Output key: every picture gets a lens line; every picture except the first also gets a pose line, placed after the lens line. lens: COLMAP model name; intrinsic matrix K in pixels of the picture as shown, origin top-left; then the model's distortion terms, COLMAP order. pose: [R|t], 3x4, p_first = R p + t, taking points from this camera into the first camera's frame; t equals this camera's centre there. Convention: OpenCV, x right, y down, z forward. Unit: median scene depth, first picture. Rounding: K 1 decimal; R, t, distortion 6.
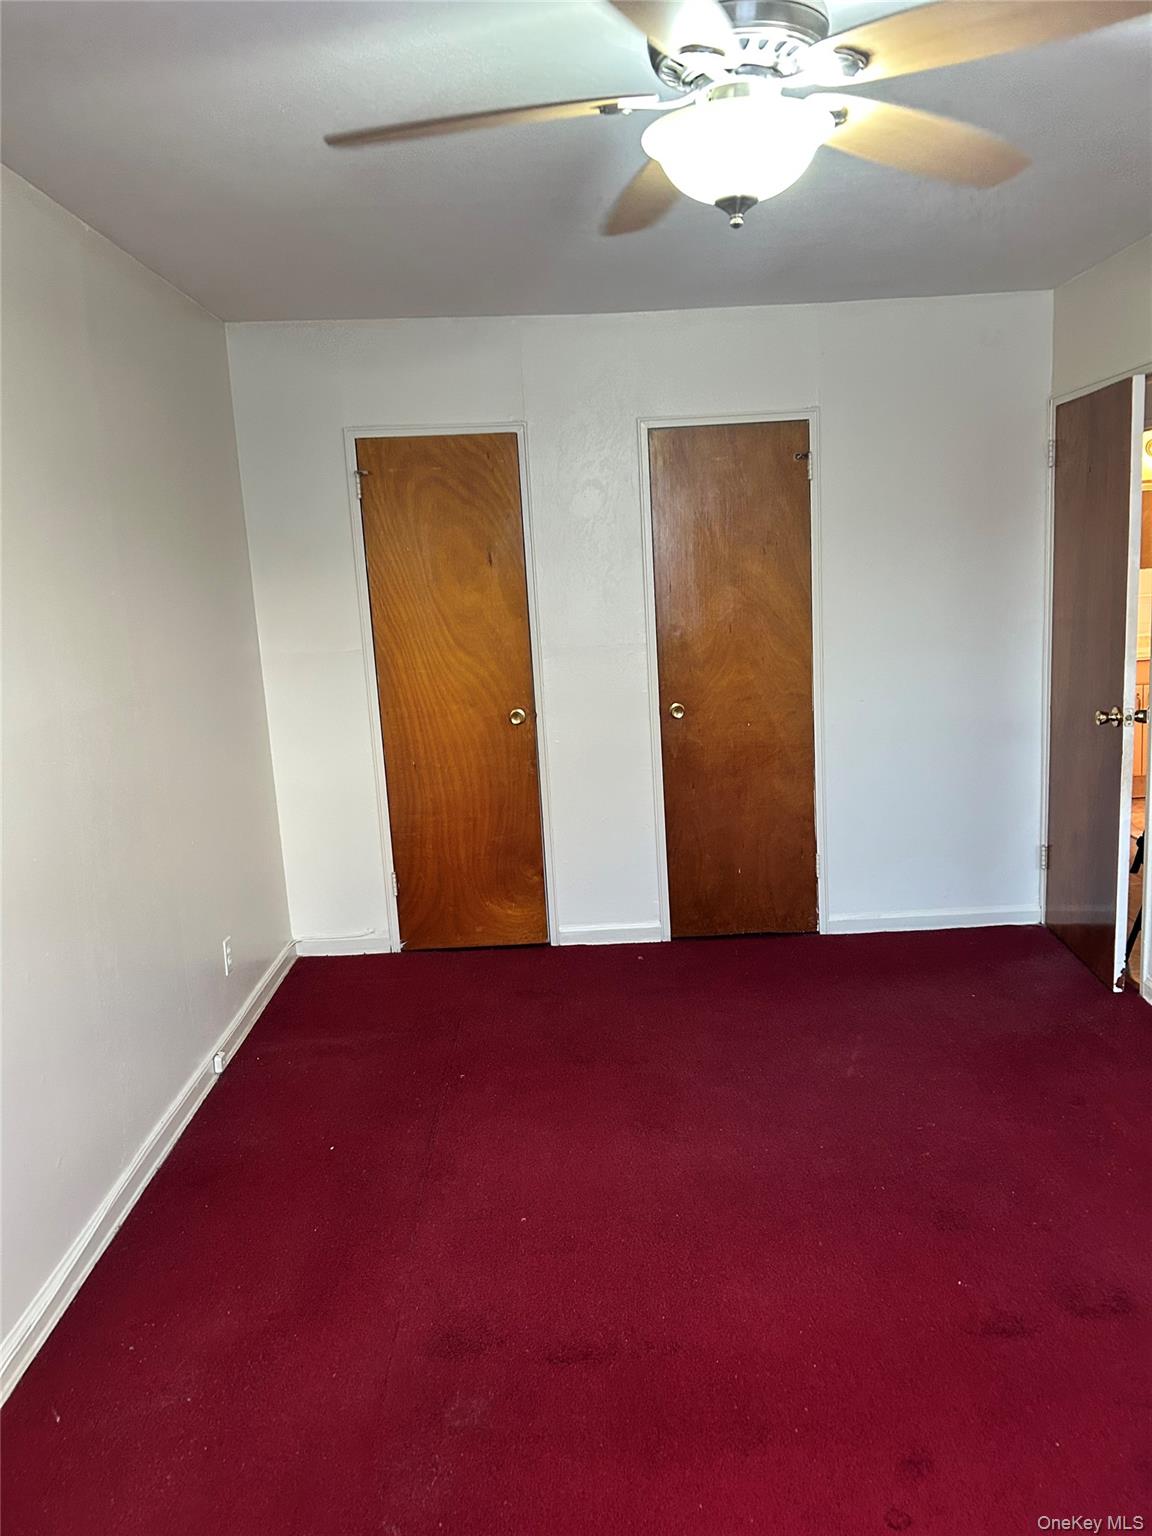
lens RADIAL K [[1153.8, 0, 576.0], [0, 1153.8, 768.0], [0, 0, 1]] dist [0.007755, 0.005039]
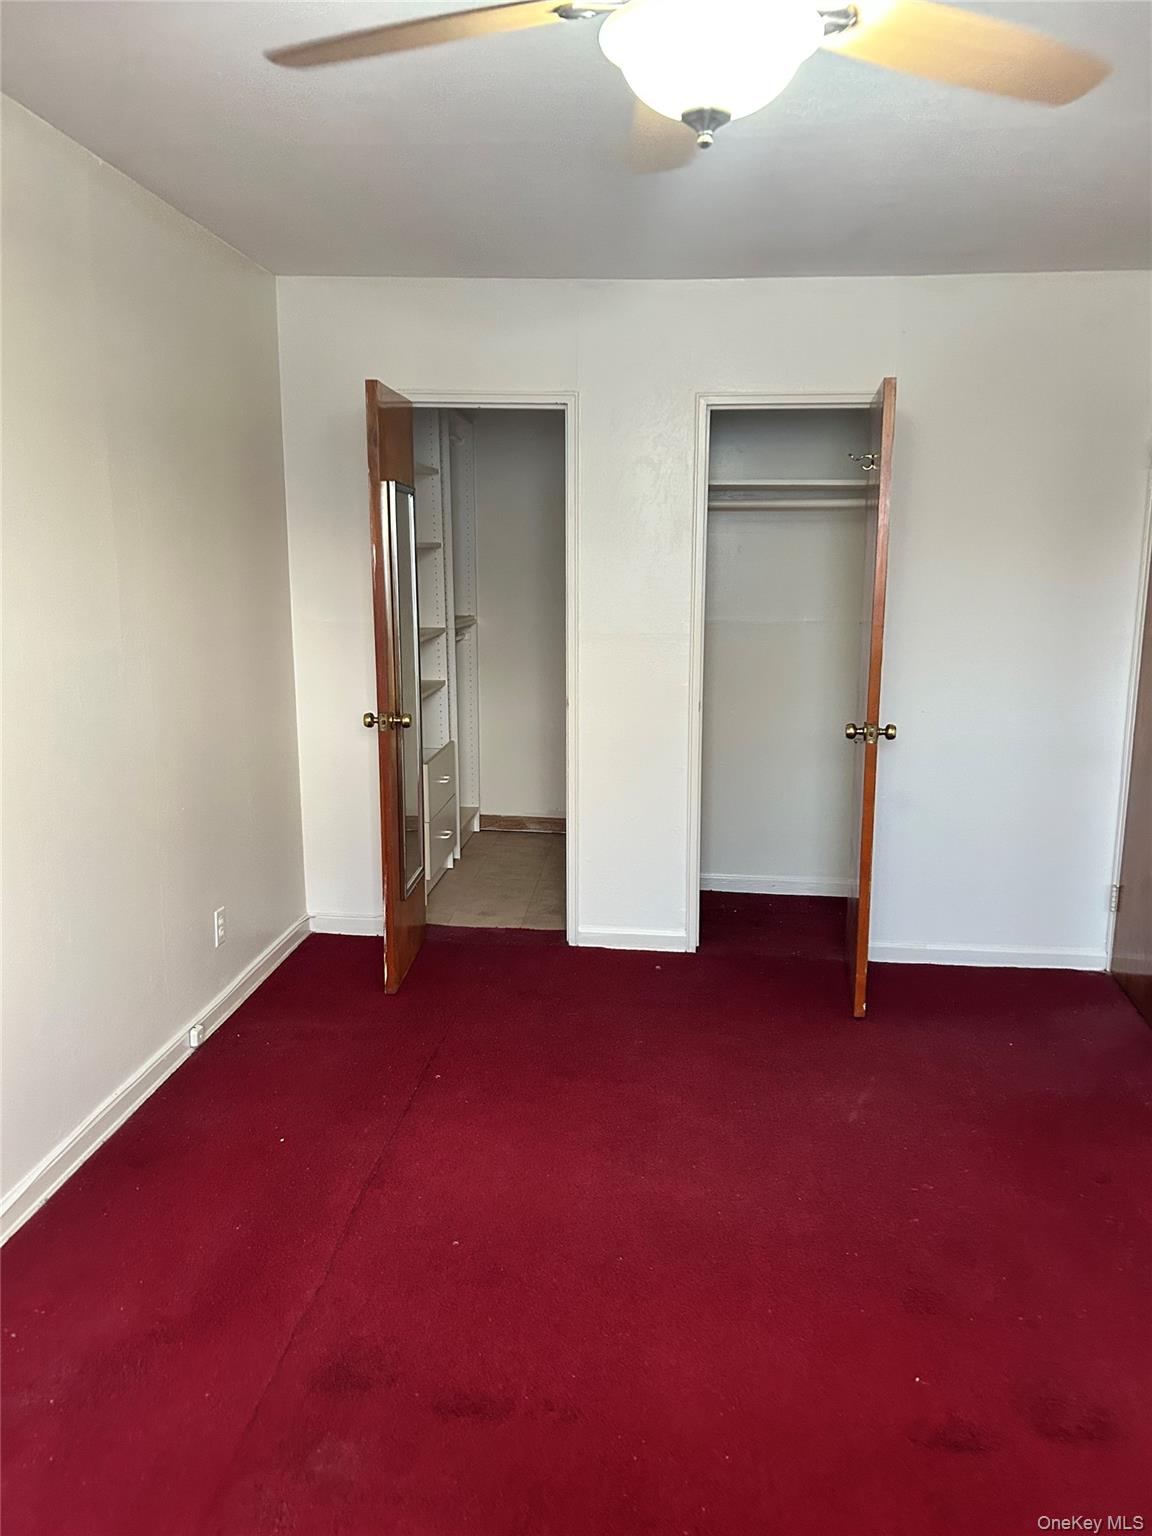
lens RADIAL K [[1152.2, 0, 576.0], [0, 1152.2, 768.0], [0, 0, 1]] dist [0.004289, -0.002599]
pose [[0.991926, 0.076875, -0.100866, 0.077915], [-0.075922, 0.997026, 0.013261, -0.005564], [0.101585, -0.005496, 0.994812, 0.063855]]
